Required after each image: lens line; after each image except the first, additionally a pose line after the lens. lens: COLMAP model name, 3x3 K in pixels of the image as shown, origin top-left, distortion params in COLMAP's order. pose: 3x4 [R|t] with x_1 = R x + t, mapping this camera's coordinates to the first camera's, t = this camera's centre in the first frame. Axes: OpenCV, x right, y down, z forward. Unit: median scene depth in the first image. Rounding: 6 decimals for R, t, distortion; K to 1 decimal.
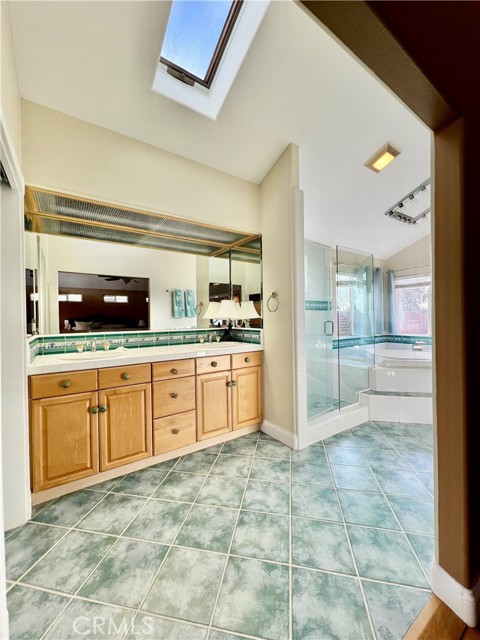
lens RADIAL K [[257.6, 0, 239.9], [0, 257.6, 318.4], [0, 0, 1]] dist [0.002112, 0.000089]
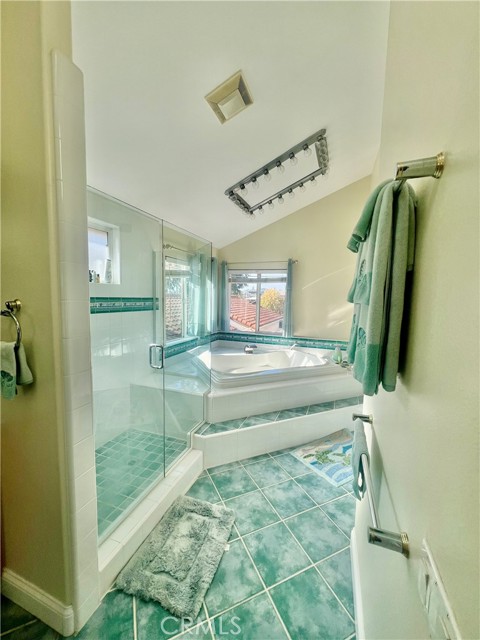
lens RADIAL K [[256.7, 0, 239.6], [0, 256.7, 320.7], [0, 0, 1]] dist [-0.003693, -0.000261]
pose [[0.814289, -0.020033, 0.580114, 0.125831], [-0.032356, 0.996284, 0.079822, -0.072233], [-0.579557, -0.083769, 0.810615, 0.285257]]
